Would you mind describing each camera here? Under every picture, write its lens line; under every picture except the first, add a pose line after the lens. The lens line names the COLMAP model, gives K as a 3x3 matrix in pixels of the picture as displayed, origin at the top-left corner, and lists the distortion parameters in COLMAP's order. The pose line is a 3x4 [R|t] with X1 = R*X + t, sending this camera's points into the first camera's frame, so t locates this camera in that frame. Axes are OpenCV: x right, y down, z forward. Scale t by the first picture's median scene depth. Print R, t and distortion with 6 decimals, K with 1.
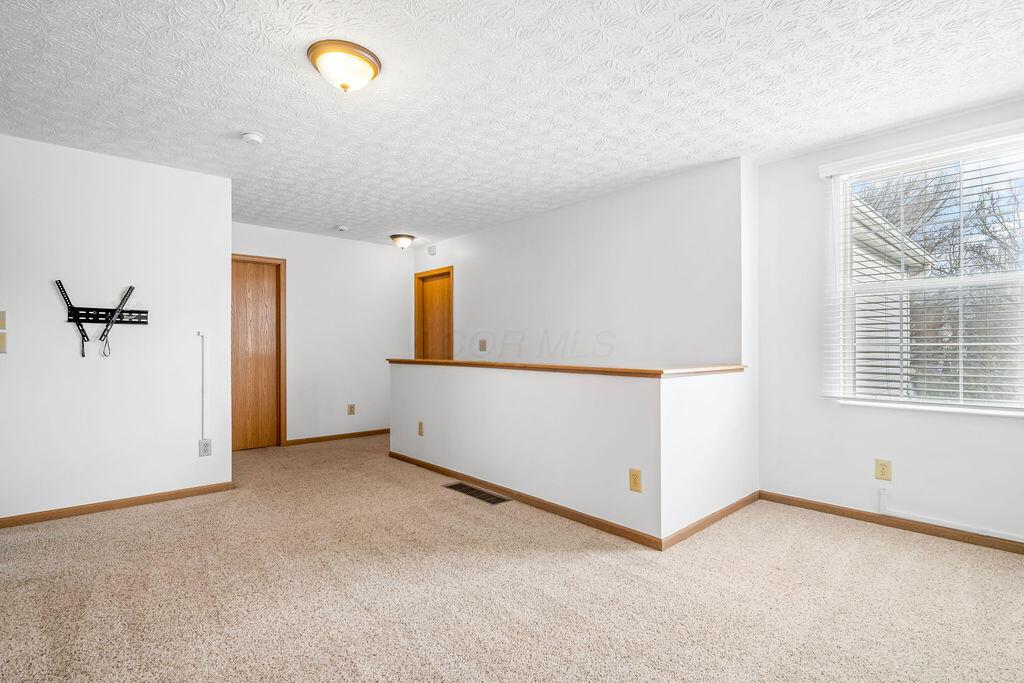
lens RADIAL K [[481.5, 0, 511.5], [0, 481.5, 349.1], [0, 0, 1]] dist [0.000602, -0.000042]
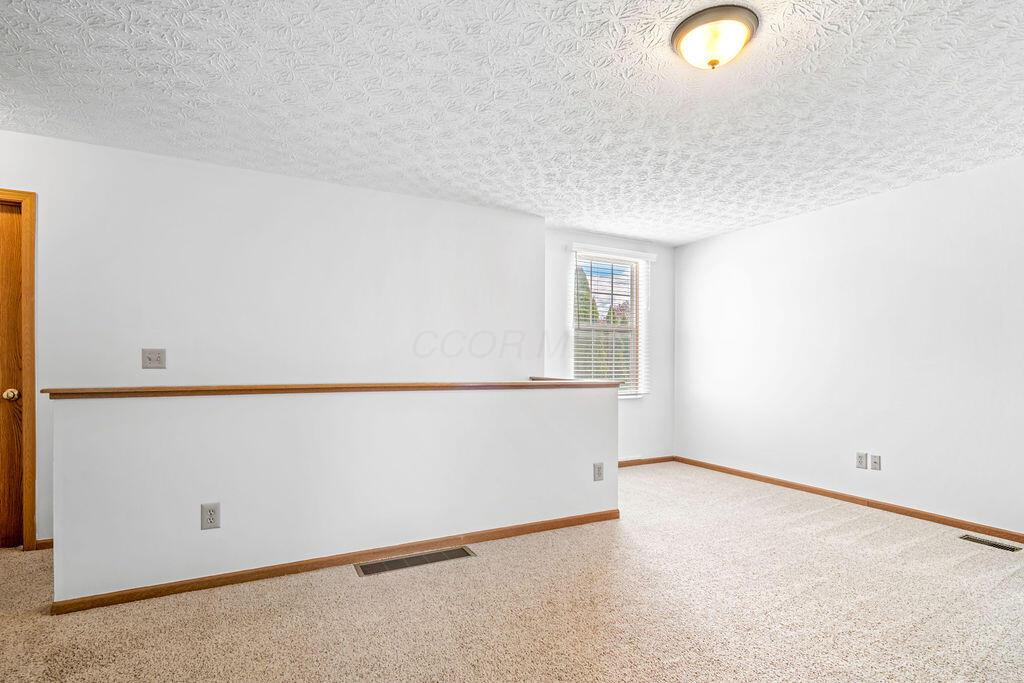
lens RADIAL K [[498.0, 0, 513.1], [0, 498.0, 362.8], [0, 0, 1]] dist [-0.004817, -0.000781]
pose [[0.263238, 0.003557, 0.964724, -0.816697], [0.001688, 0.999990, -0.004148, 0.000247], [-0.964729, 0.002721, 0.263229, 0.696915]]
